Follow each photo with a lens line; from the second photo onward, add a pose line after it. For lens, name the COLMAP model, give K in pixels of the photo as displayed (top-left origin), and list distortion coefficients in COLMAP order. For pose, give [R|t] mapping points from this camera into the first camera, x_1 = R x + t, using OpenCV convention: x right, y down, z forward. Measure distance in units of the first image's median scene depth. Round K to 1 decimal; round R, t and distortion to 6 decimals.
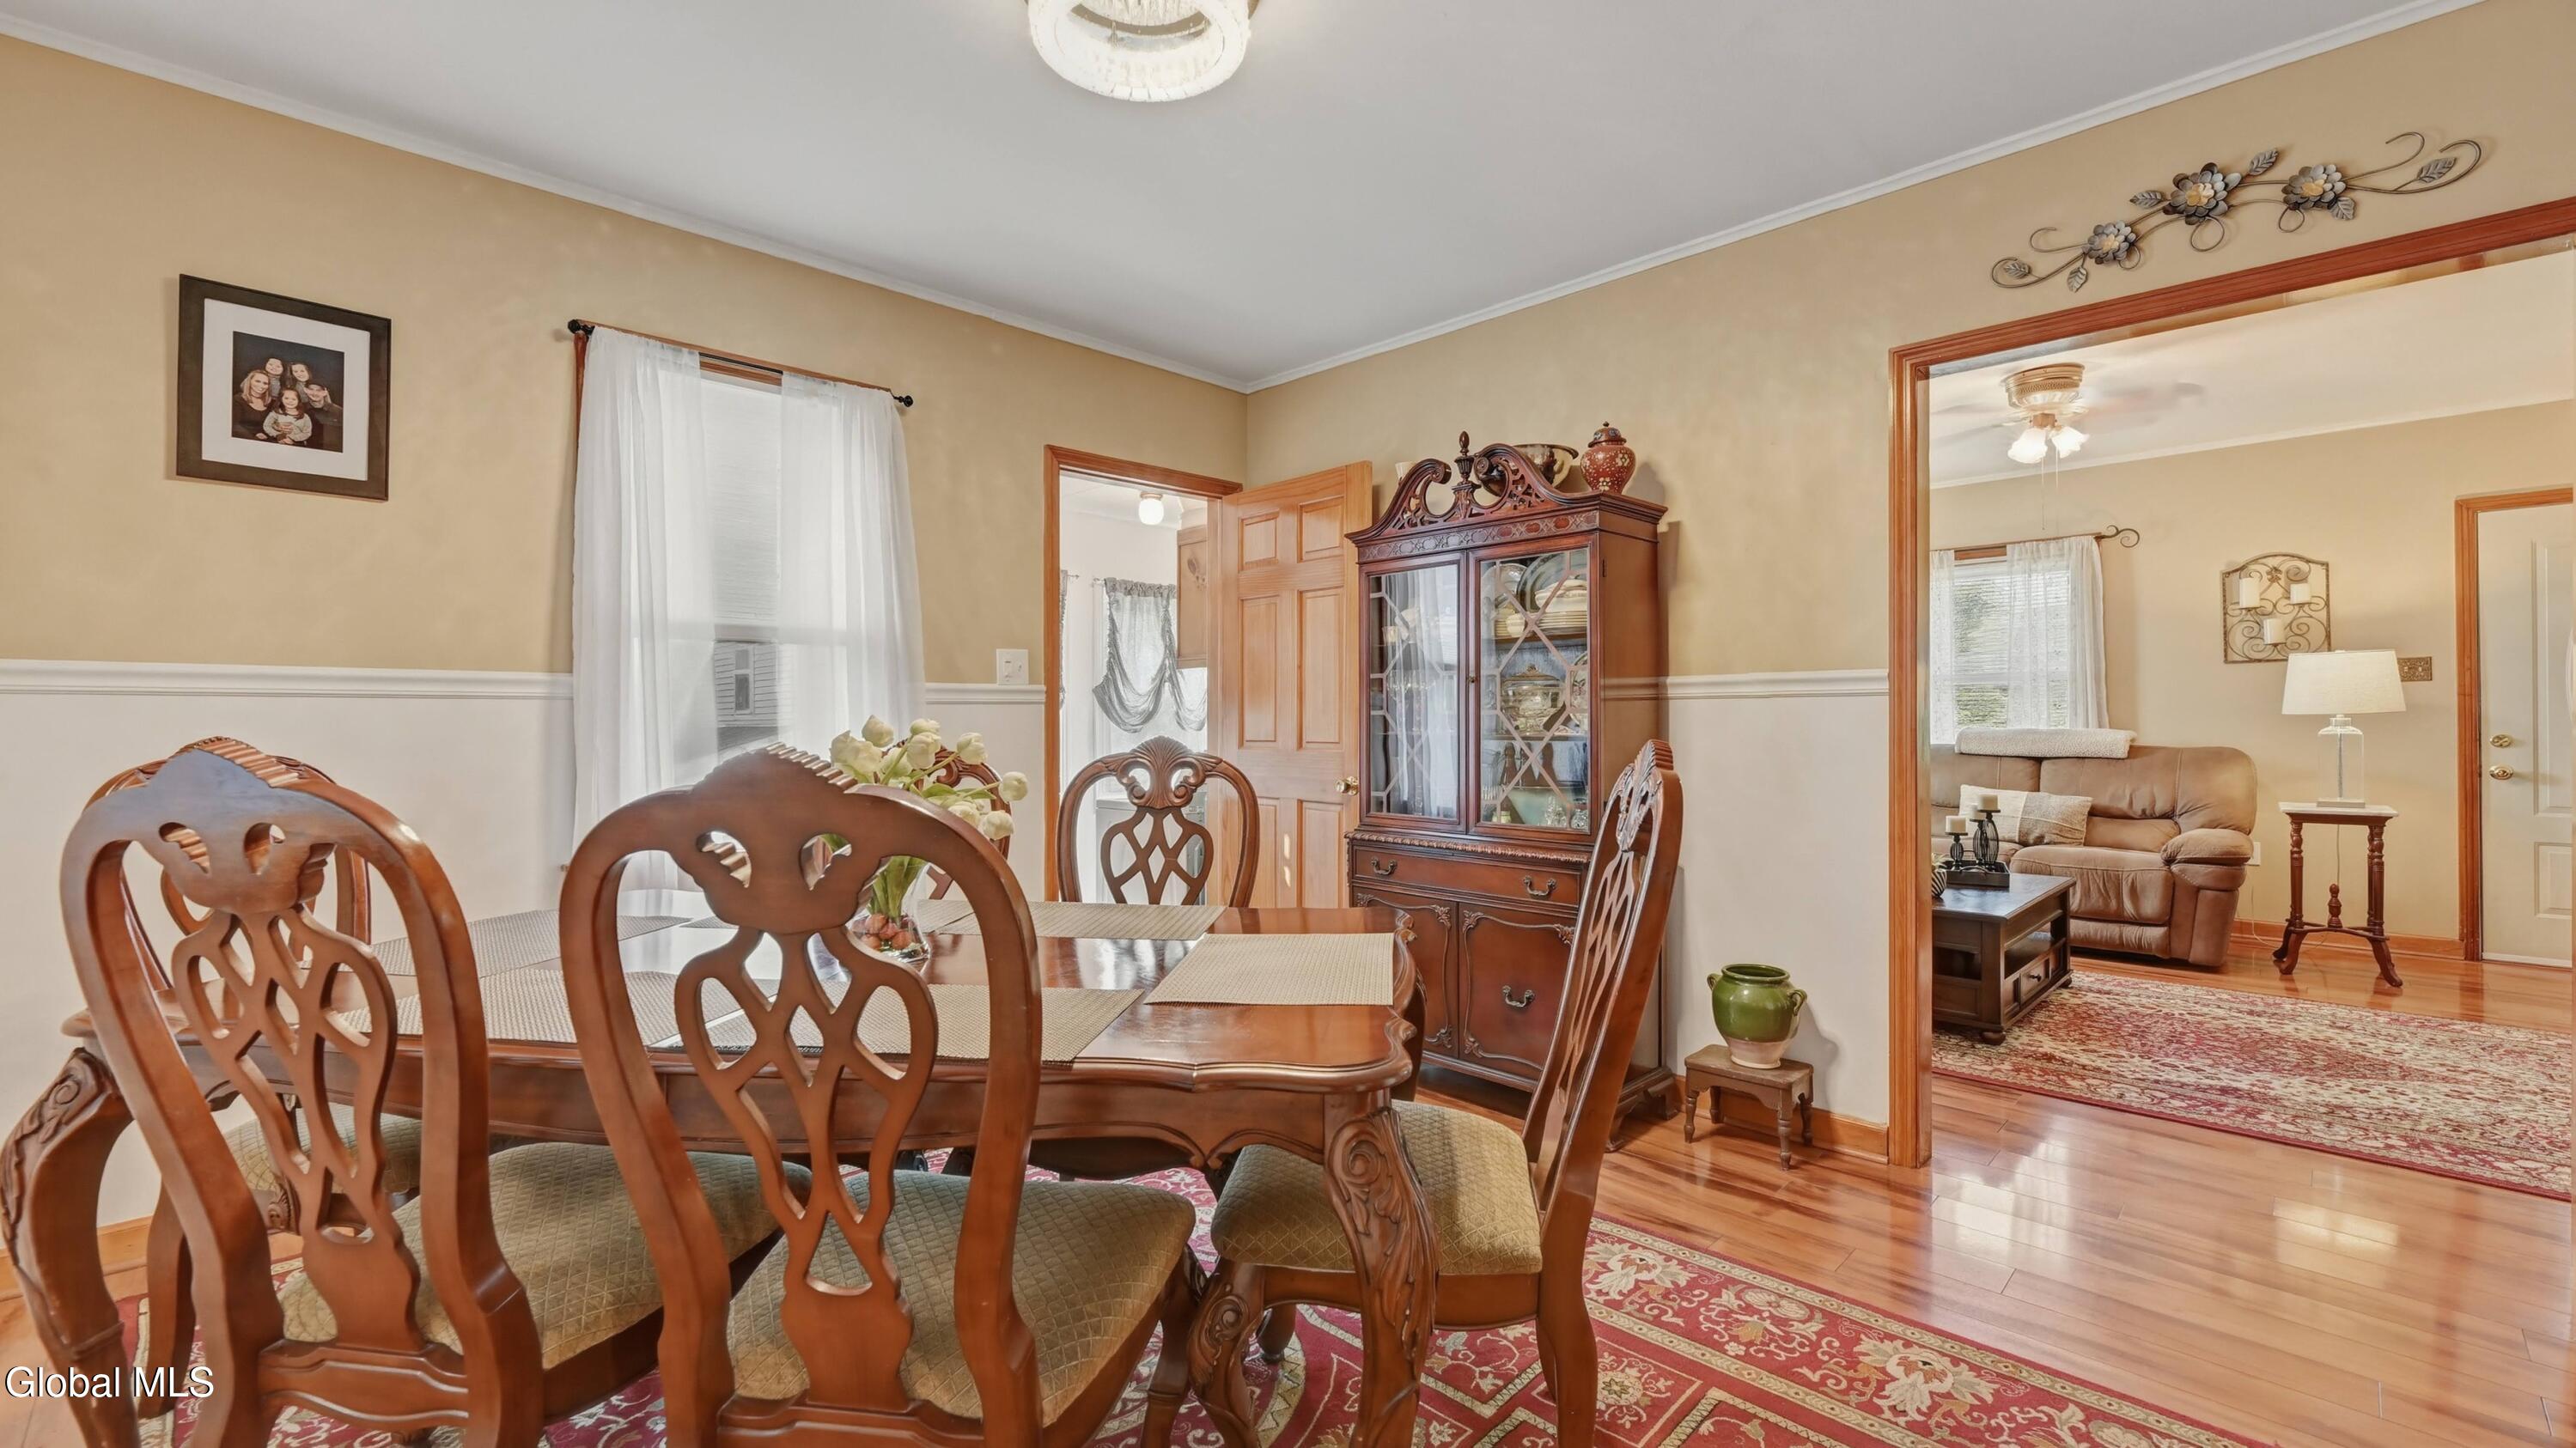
lens RADIAL K [[1070.6, 0, 1297.3], [0, 1070.6, 714.1], [0, 0, 1]] dist [-0.002515, 0.001070]
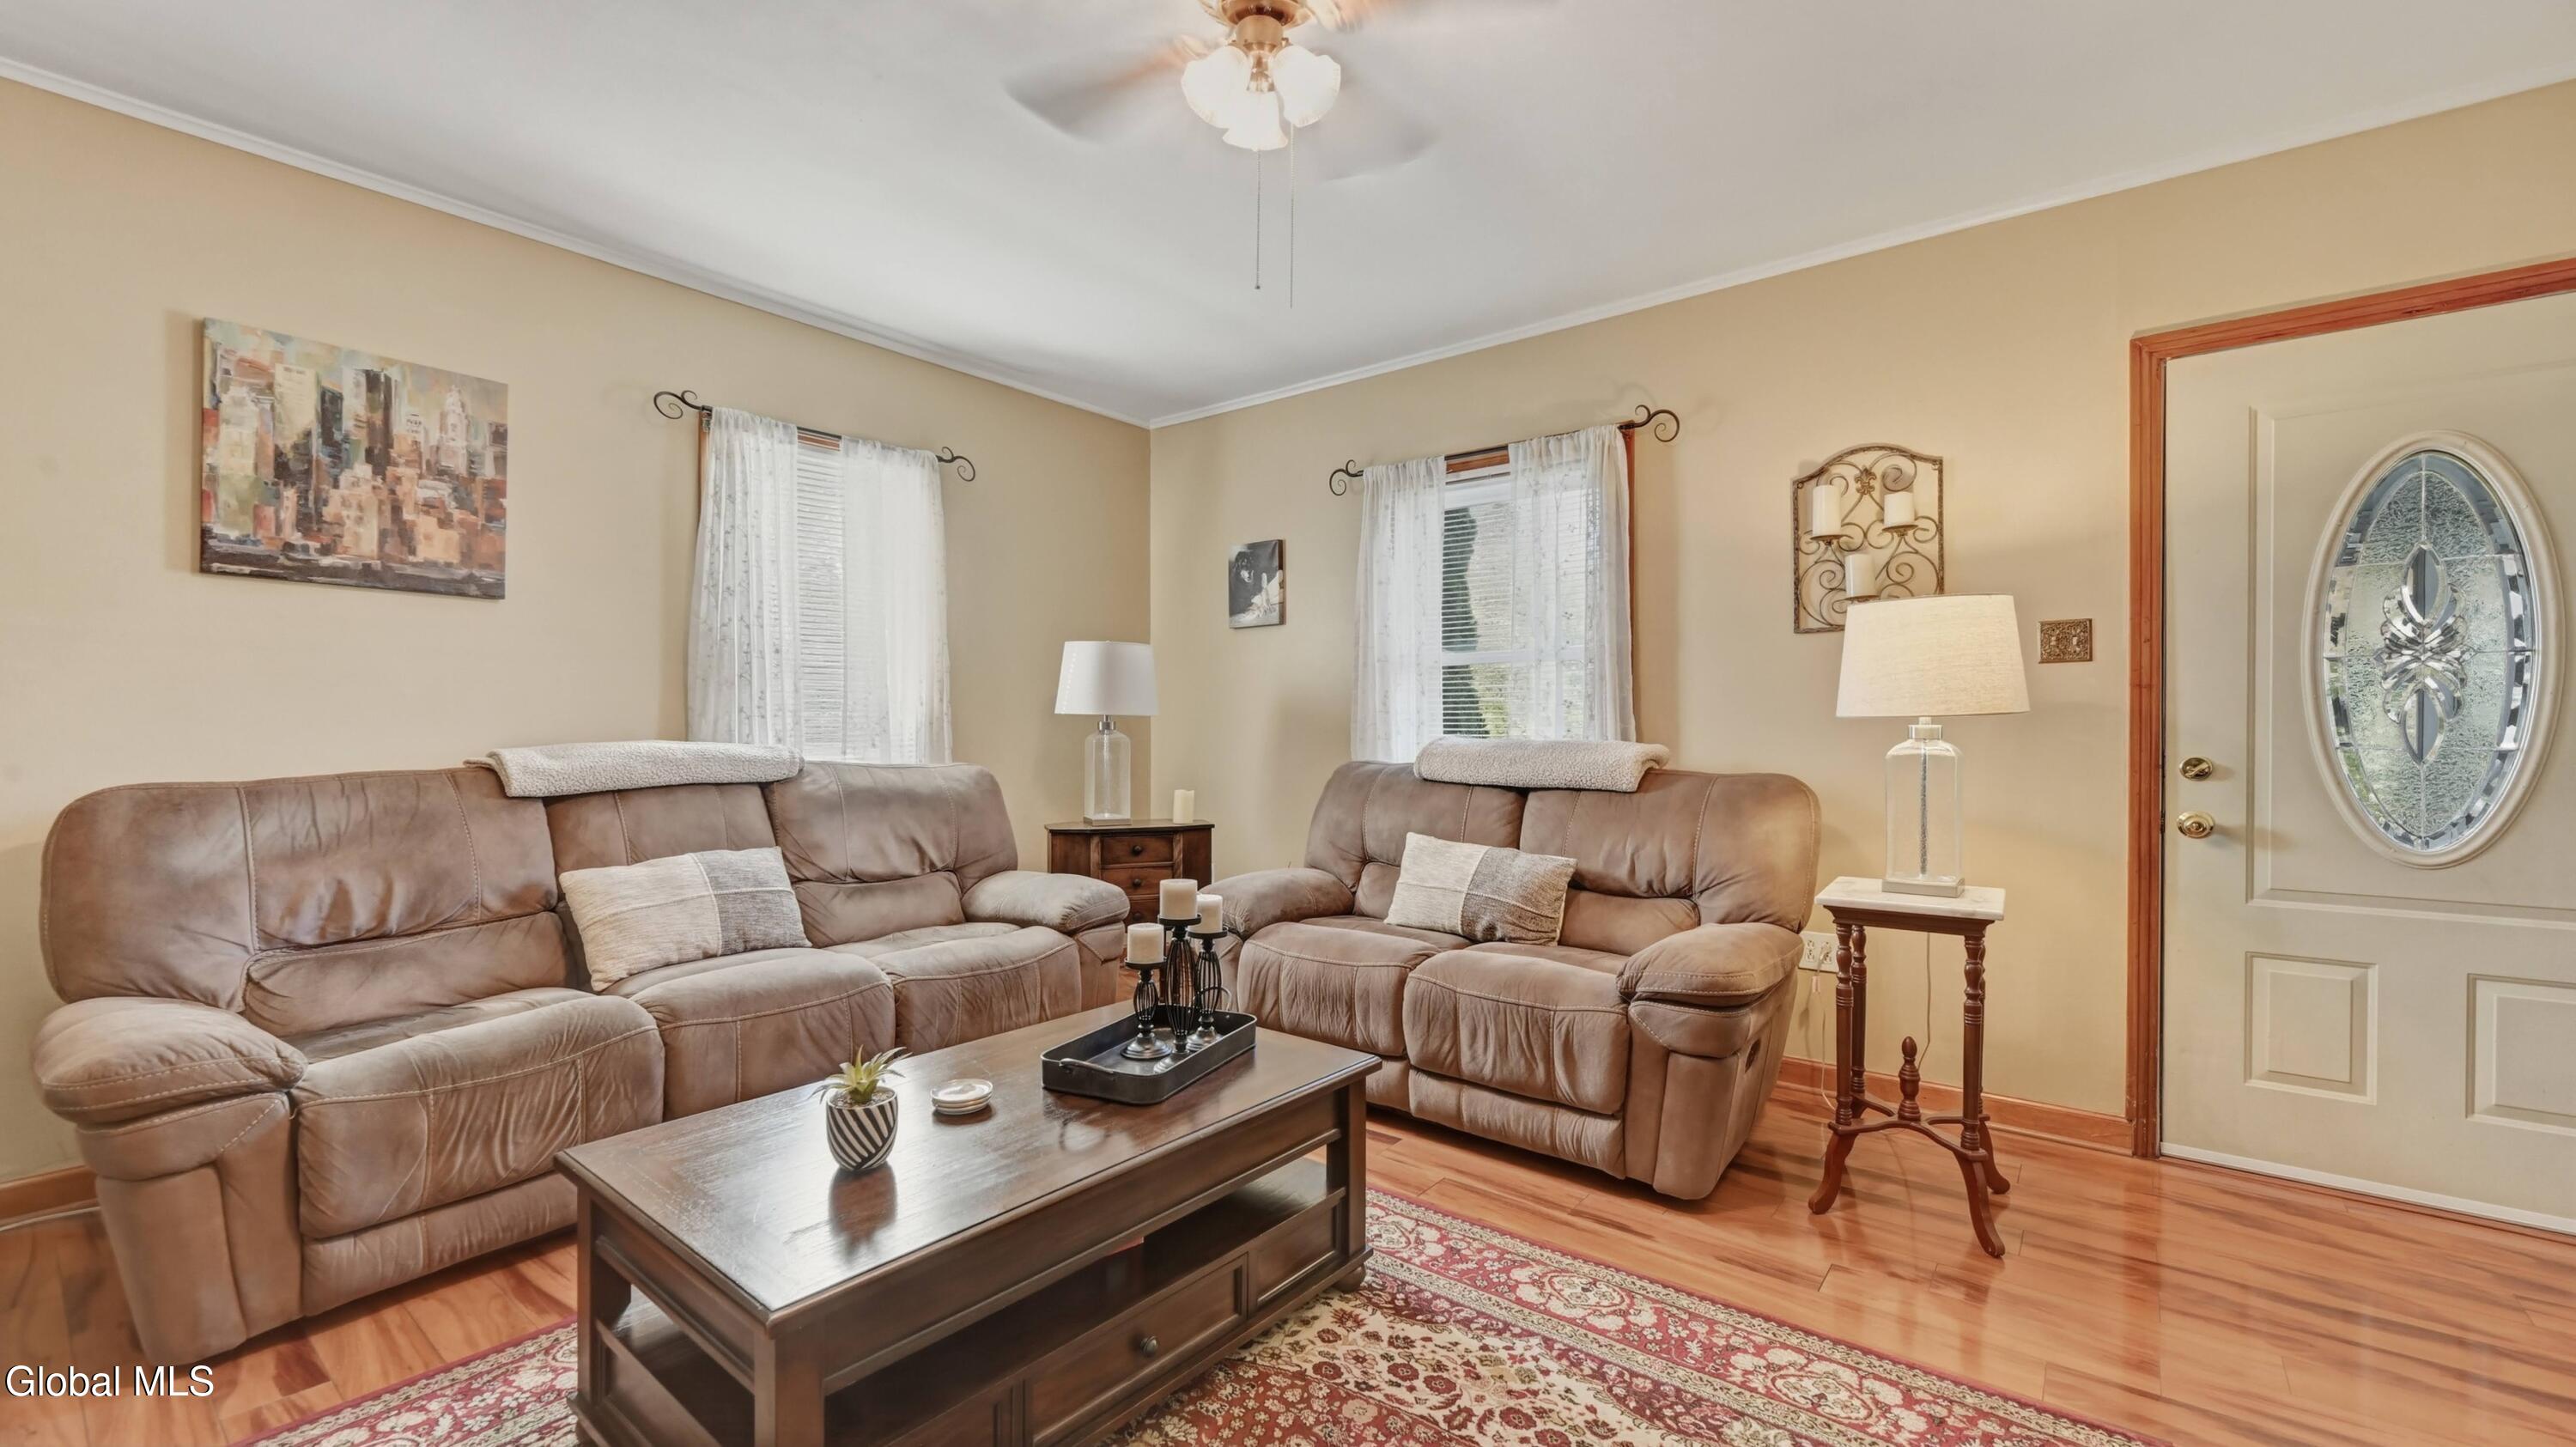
lens RADIAL K [[1070.8, 0, 1287.9], [0, 1070.8, 726.0], [0, 0, 1]] dist [-0.002515, 0.001070]
pose [[0.993111, 0.009554, 0.116791, 0.577230], [-0.010383, 0.999925, 0.006498, 0.004033], [-0.116720, -0.007666, 0.993135, 0.490714]]
